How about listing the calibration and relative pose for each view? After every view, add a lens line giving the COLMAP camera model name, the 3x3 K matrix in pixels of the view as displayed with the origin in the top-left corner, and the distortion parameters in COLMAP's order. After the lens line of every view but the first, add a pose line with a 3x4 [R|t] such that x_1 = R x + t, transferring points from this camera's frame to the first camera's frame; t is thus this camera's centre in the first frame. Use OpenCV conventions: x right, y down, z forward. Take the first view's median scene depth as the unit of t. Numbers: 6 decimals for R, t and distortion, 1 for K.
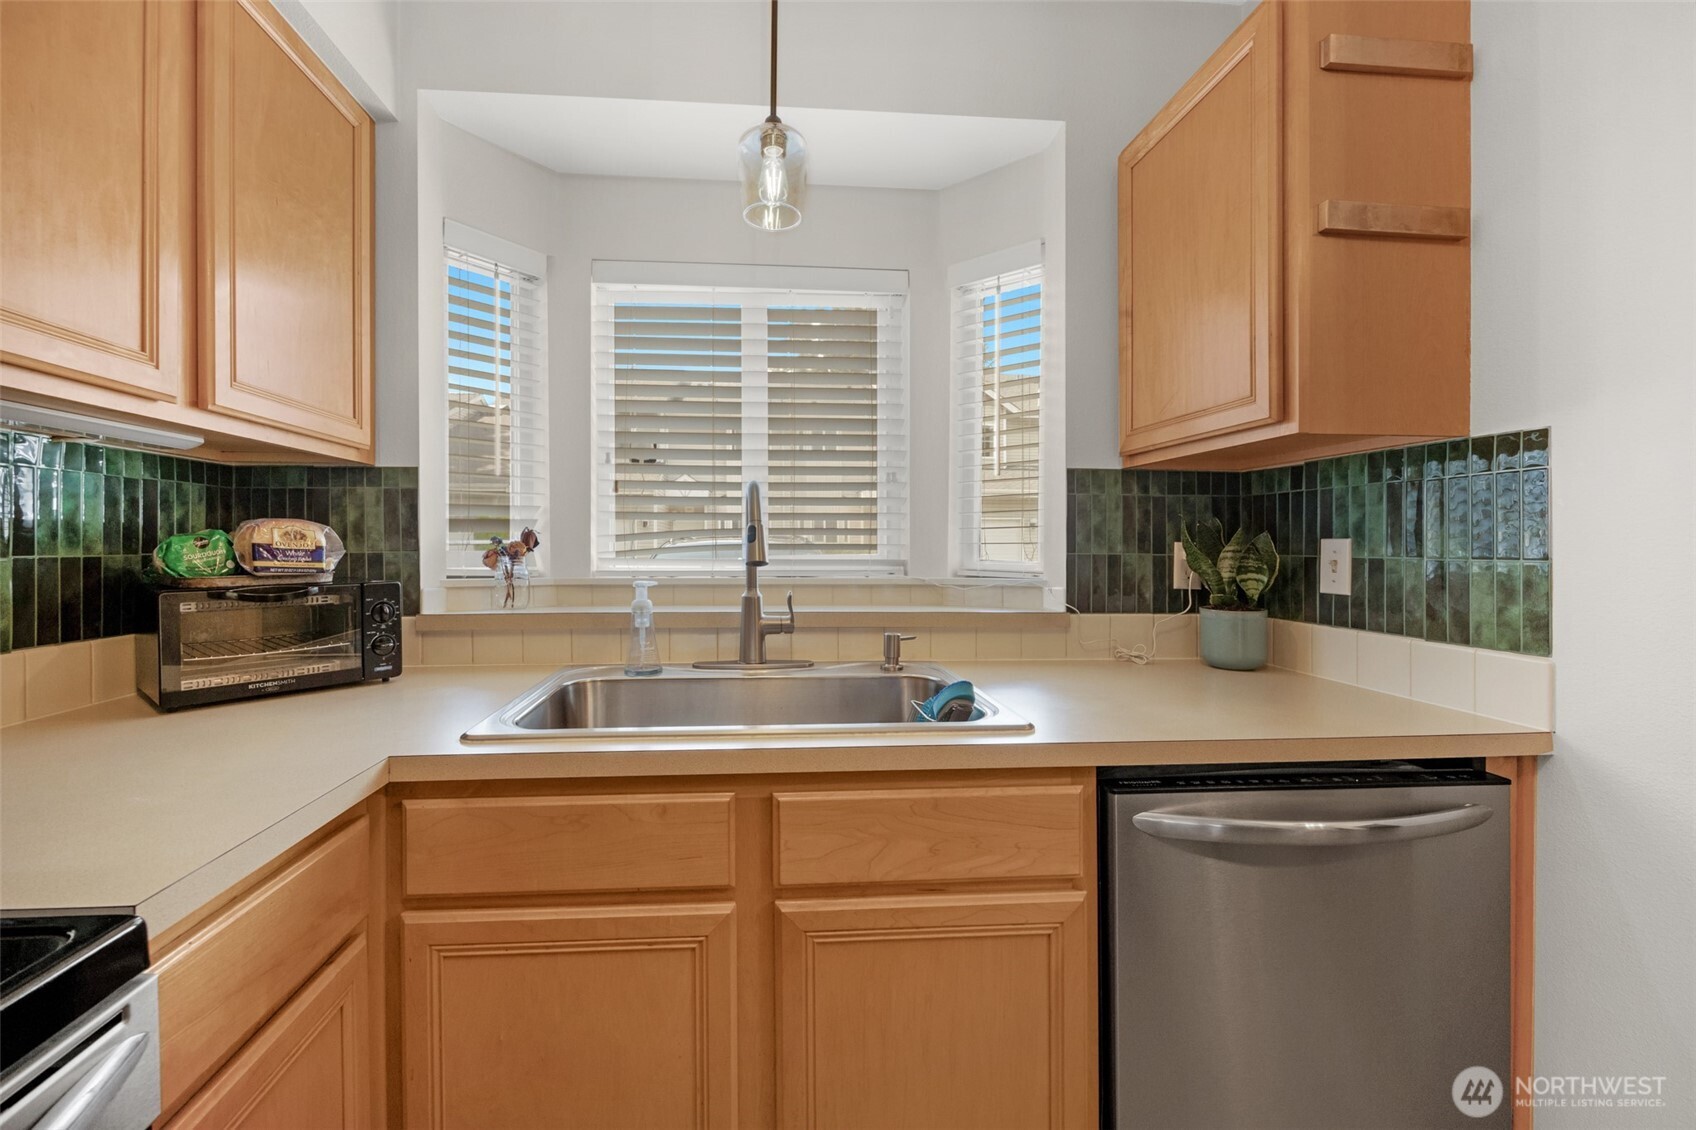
lens RADIAL K [[691.3, 0, 795.3], [0, 691.3, 549.6], [0, 0, 1]] dist [0.001350, 0.000216]
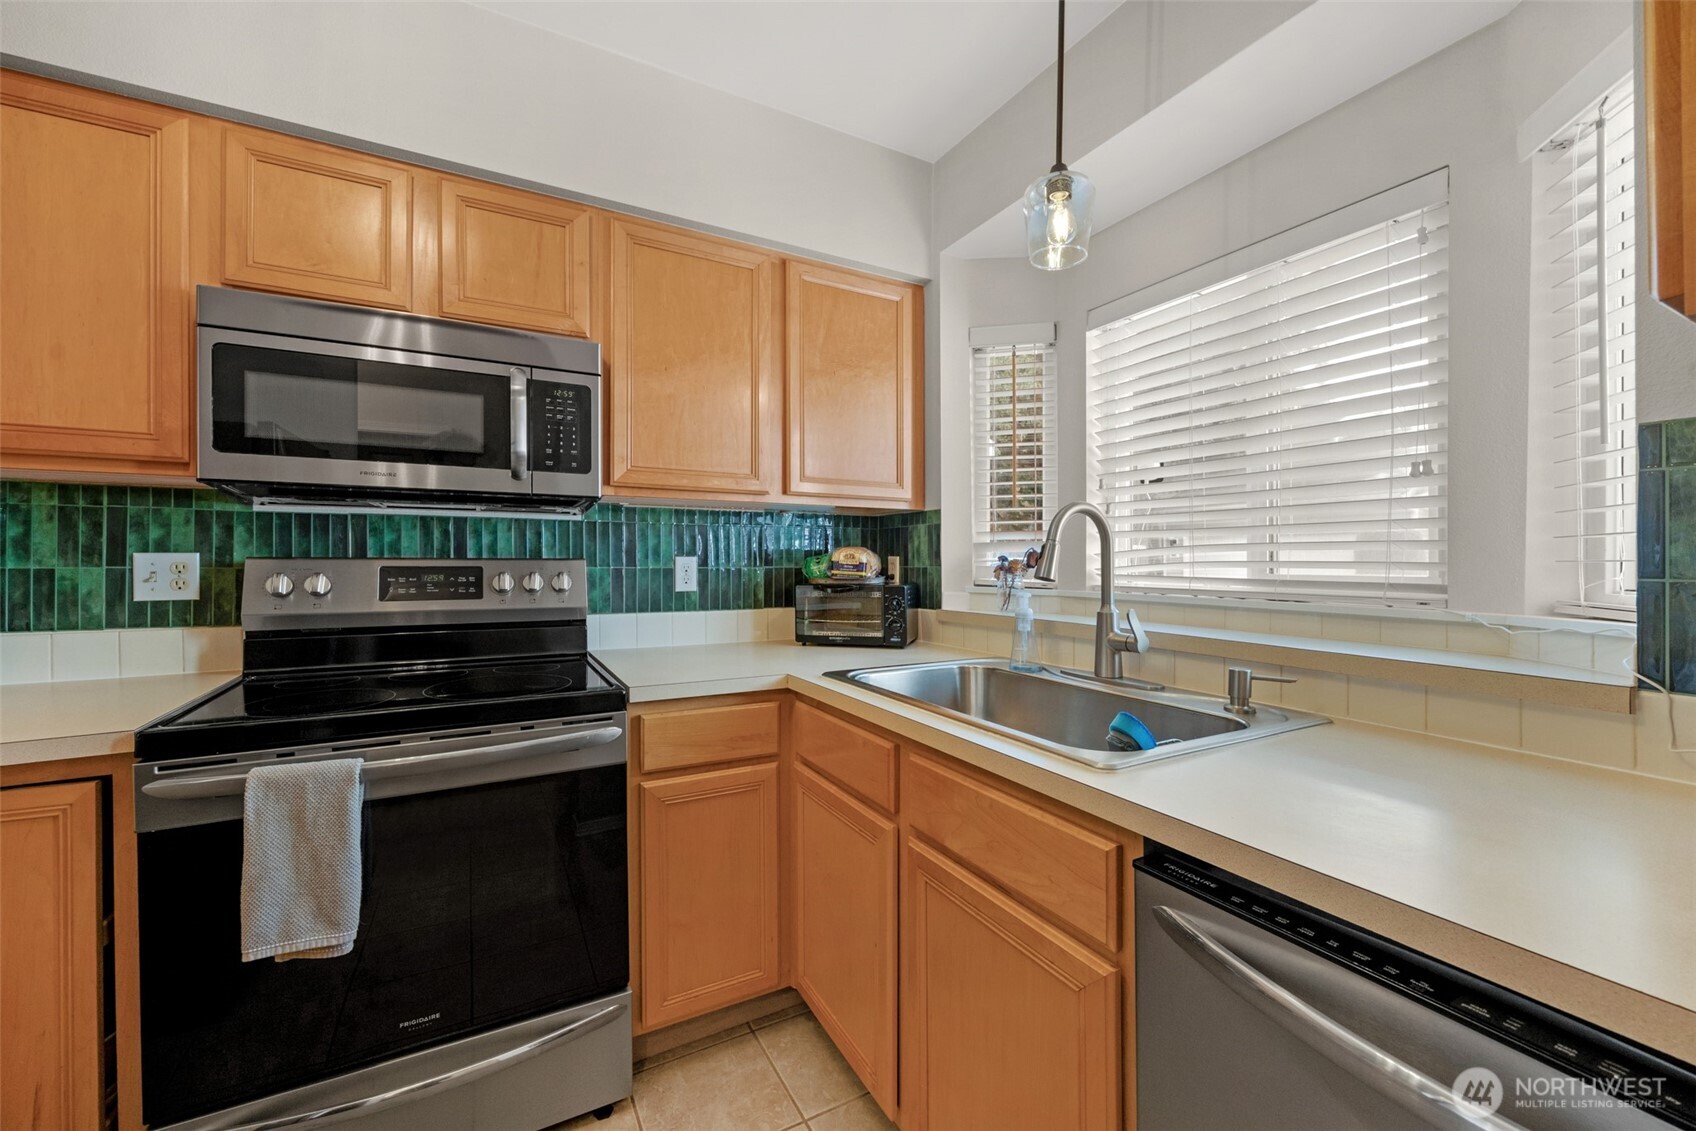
lens RADIAL K [[670.5, 0, 848.0], [0, 670.5, 565.5], [0, 0, 1]] dist [0.002045, 0.000318]
pose [[0.413806, 0.004707, -0.910353, 0.752015], [-0.009518, 0.999954, 0.000844, 0.001482], [0.910315, 0.008316, 0.413832, 0.262414]]
